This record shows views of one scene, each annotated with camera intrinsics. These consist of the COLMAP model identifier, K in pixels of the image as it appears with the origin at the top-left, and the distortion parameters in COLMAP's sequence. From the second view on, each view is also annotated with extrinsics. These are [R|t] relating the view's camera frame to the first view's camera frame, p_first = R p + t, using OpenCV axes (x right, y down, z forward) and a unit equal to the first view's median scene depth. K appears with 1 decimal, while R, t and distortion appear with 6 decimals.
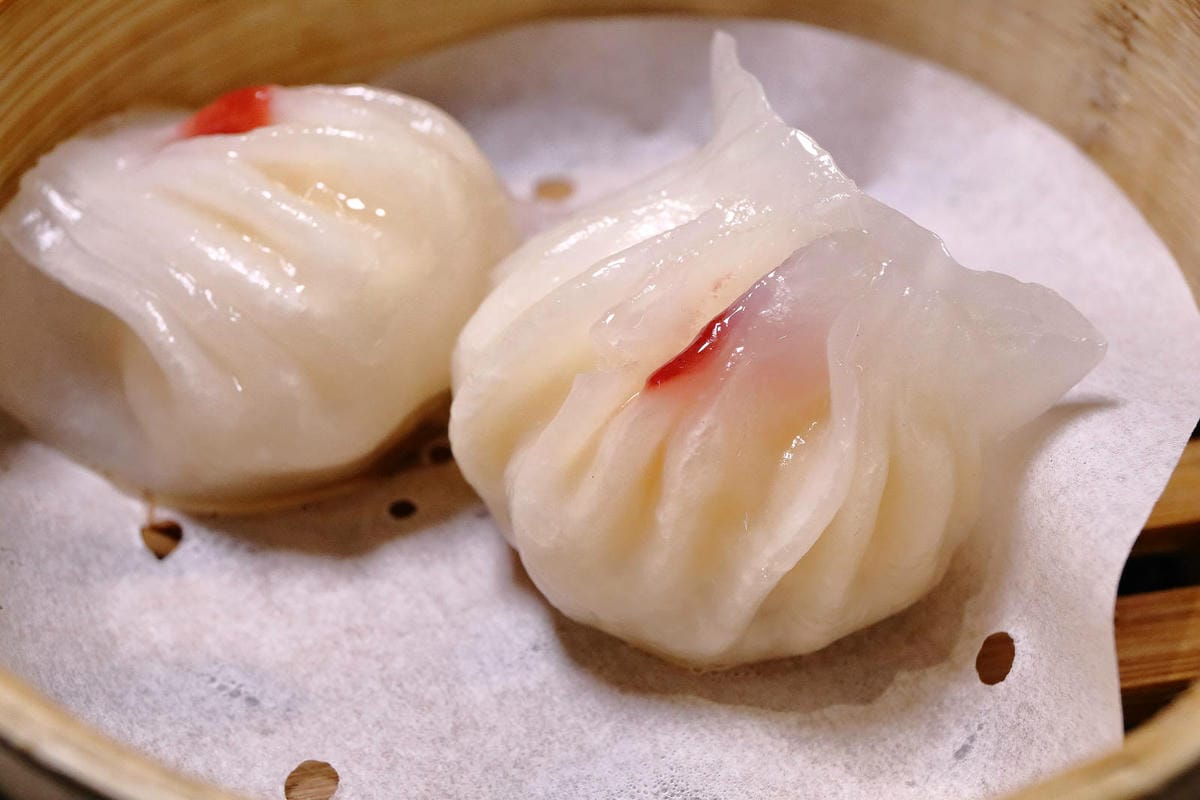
lens RADIAL K [[2300.7, 0, 494.9], [0, 2300.7, 401.2], [0, 0, 1]] dist [-0.062052, -0.229321]
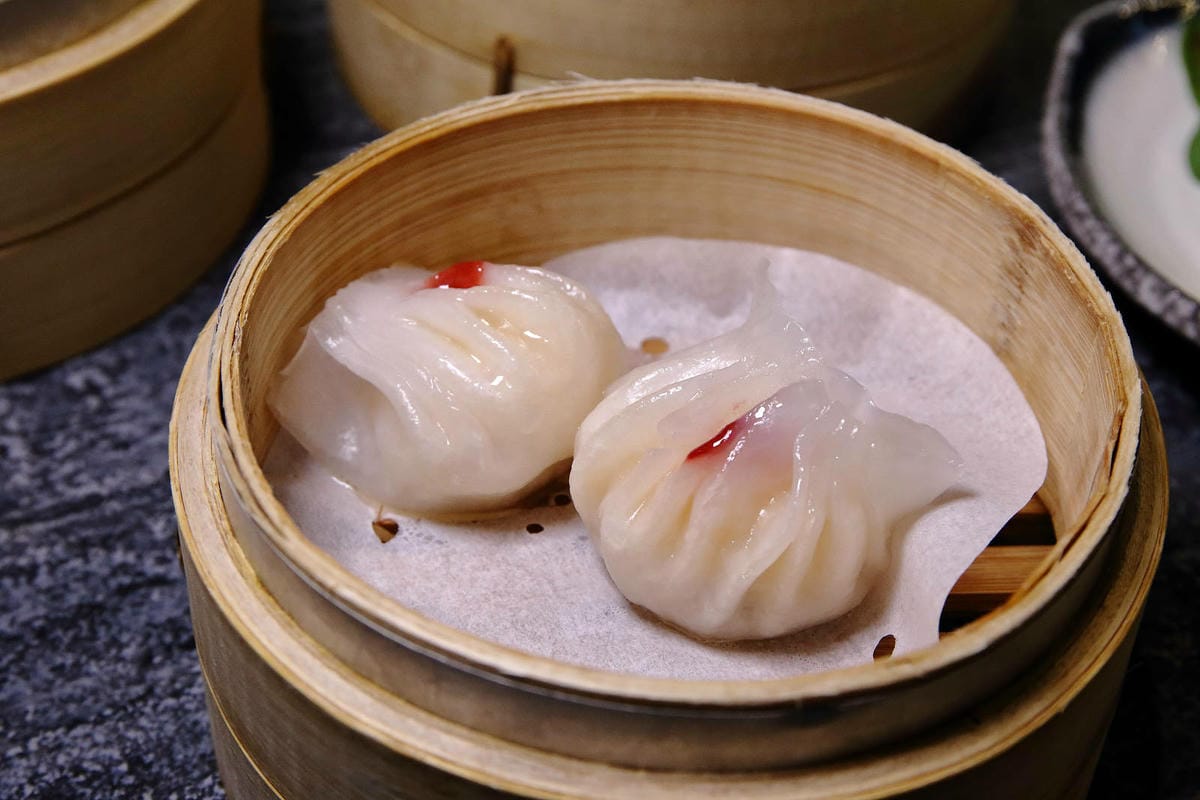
lens RADIAL K [[2010.8, 0, 600.0], [0, 2010.8, 400.0], [0, 0, 1]] dist [0.029065, -0.265509]
pose [[0.994559, 0.103200, -0.014201, 0.017315], [-0.103972, 0.991832, -0.073883, 0.060908], [0.006460, 0.074958, 0.997166, -0.443997]]
